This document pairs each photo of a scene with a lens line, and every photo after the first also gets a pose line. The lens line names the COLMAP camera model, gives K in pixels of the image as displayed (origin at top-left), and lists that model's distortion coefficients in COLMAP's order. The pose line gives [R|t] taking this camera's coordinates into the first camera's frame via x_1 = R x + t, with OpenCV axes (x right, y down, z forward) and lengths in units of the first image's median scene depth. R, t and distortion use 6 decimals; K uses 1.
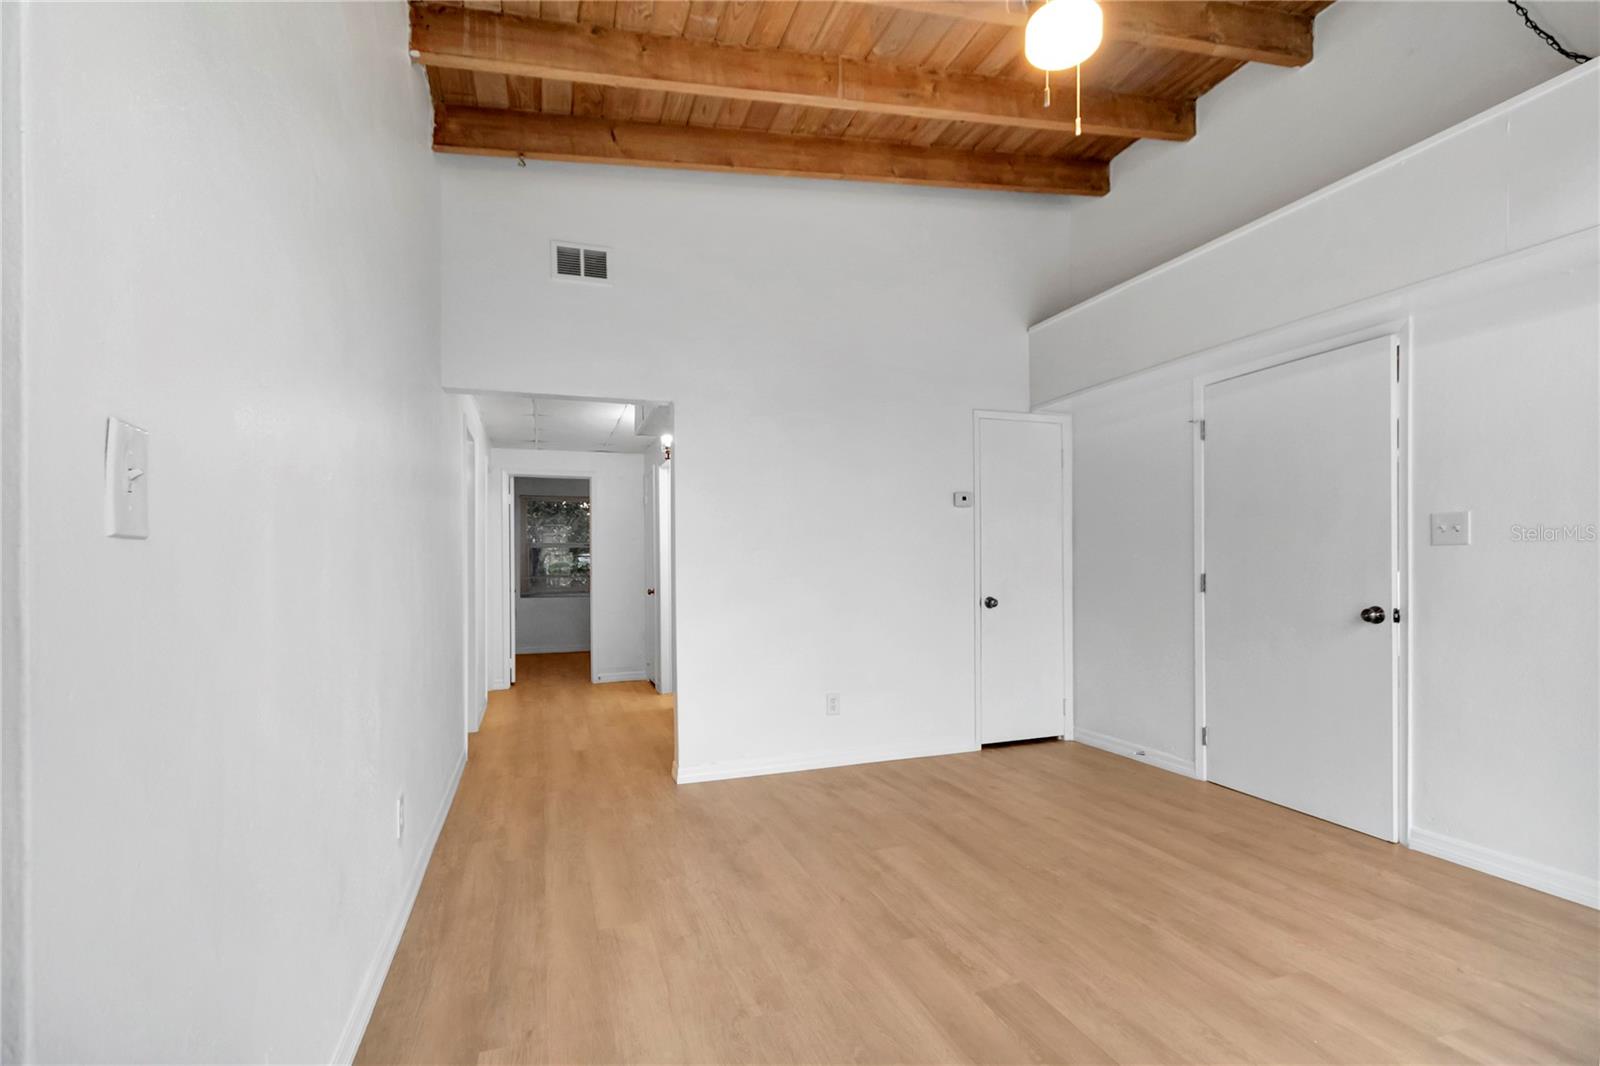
lens RADIAL K [[768.3, 0, 795.1], [0, 768.3, 579.5], [0, 0, 1]] dist [0.001867, -0.000616]
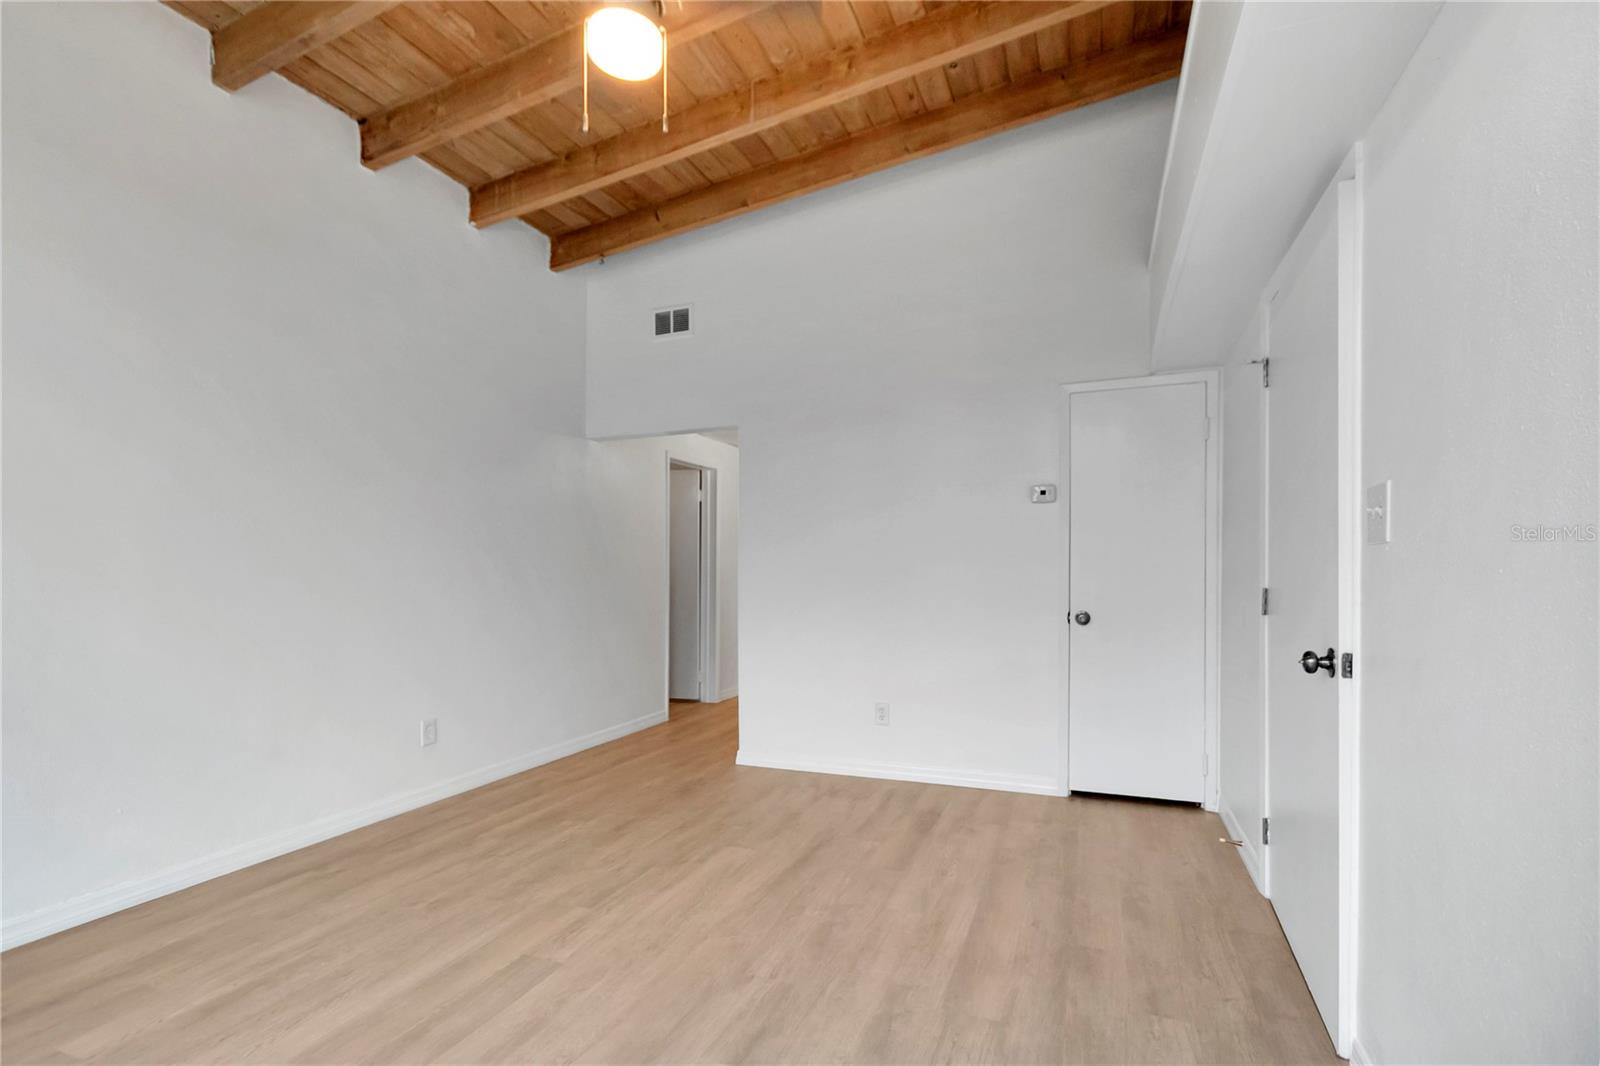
lens RADIAL K [[748.4, 0, 766.2], [0, 748.4, 582.4], [0, 0, 1]] dist [0.003560, -0.000198]
pose [[0.739415, 0.017004, -0.673035, 0.713553], [-0.017008, 0.999834, 0.006575, -0.009778], [0.673035, 0.006586, 0.739582, 0.249393]]
